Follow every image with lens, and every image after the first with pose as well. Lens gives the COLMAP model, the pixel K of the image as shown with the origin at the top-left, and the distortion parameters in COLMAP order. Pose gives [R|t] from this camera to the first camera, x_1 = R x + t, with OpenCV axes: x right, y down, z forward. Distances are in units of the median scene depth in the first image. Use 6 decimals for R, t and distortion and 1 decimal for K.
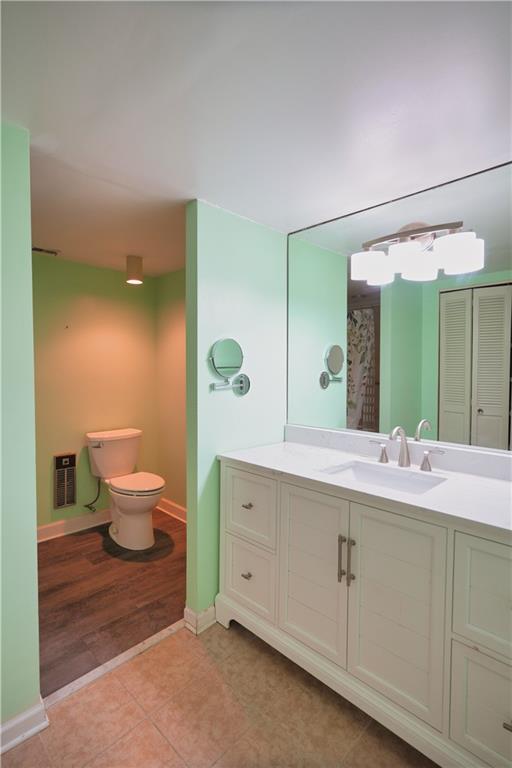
lens RADIAL K [[369.2, 0, 252.8], [0, 369.2, 377.3], [0, 0, 1]] dist [-0.003216, -0.000450]
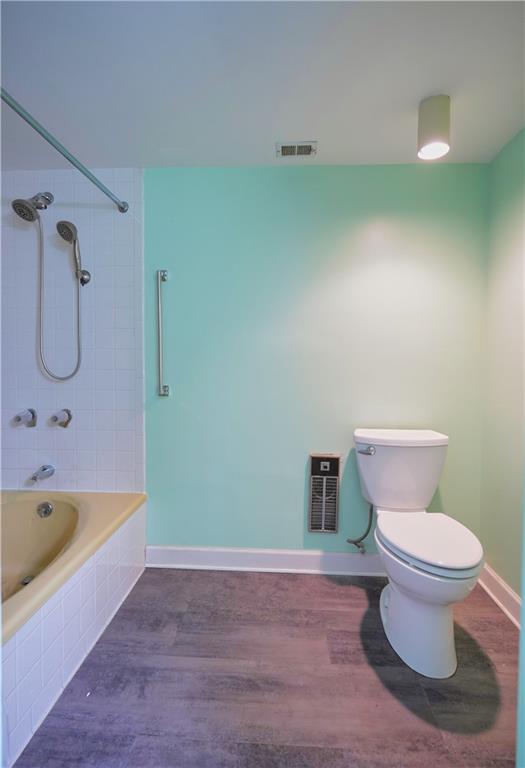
lens RADIAL K [[377.5, 0, 260.7], [0, 377.5, 374.5], [0, 0, 1]] dist [-0.016311, 0.001242]
pose [[0.664932, 0.026289, -0.746442, -0.077877], [-0.027365, 0.999567, 0.010827, 0.058080], [0.746403, 0.013228, 0.665363, 0.459257]]
